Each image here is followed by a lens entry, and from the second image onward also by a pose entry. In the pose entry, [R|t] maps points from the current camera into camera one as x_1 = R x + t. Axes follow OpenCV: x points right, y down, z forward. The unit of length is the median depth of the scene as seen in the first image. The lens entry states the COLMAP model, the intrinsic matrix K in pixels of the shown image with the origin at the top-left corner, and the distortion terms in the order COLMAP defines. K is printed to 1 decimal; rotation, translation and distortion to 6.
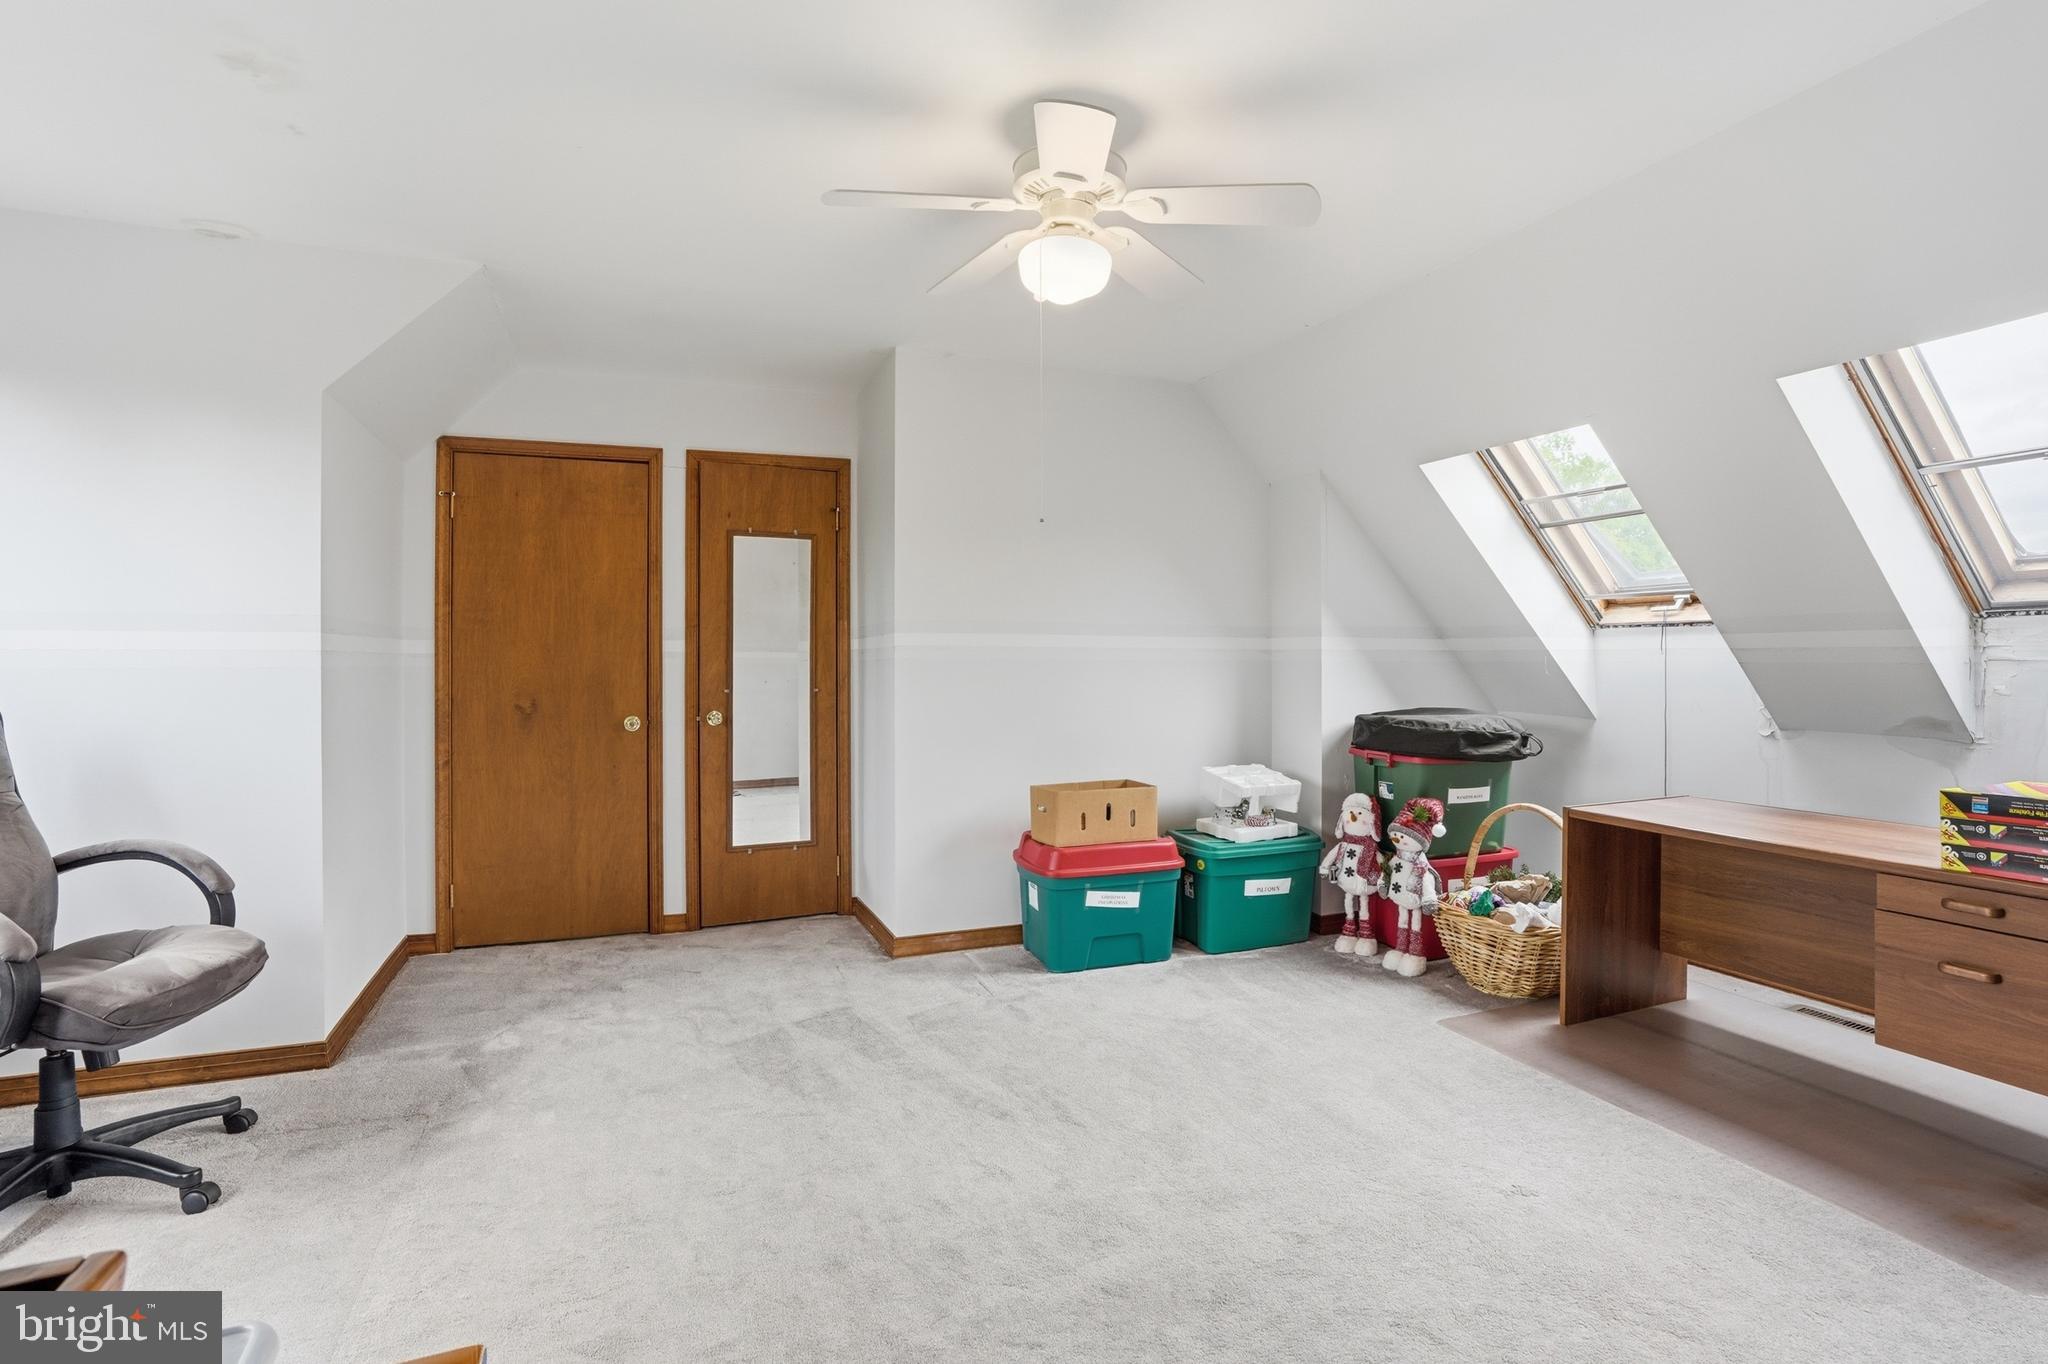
lens RADIAL K [[955.8, 0, 1016.0], [0, 955.8, 667.1], [0, 0, 1]] dist [-0.071321, 0.025430]
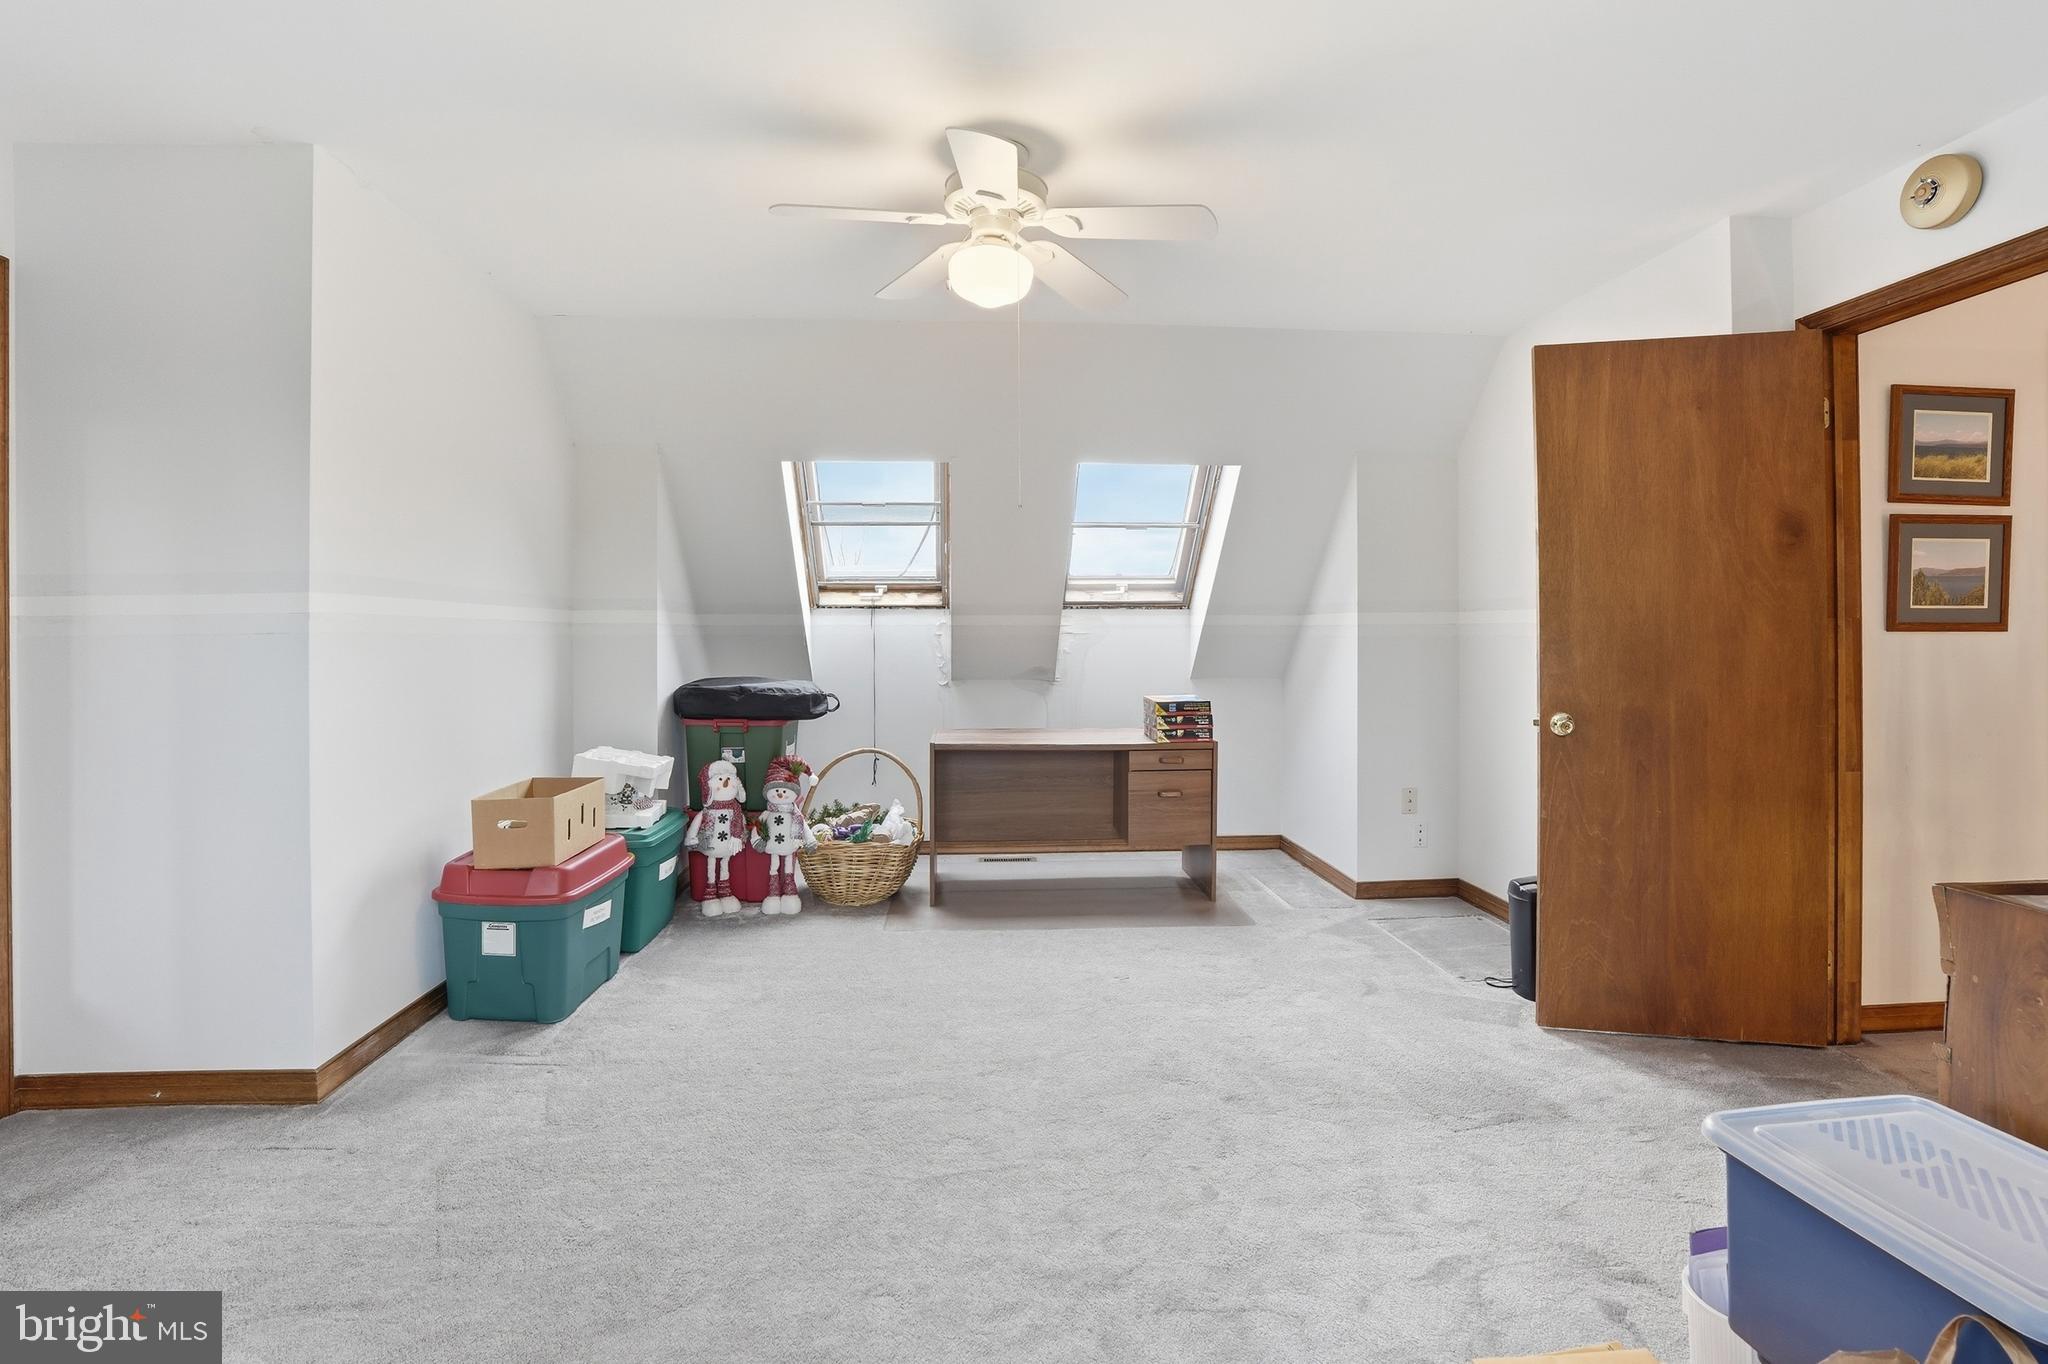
lens RADIAL K [[984.4, 0, 1017.4], [0, 984.4, 635.0], [0, 0, 1]] dist [-0.075704, 0.022013]
pose [[0.318869, -0.002491, 0.947796, -0.571471], [0.007317, 0.999973, 0.000167, -0.004026], [-0.947771, 0.006882, 0.318879, 0.347305]]
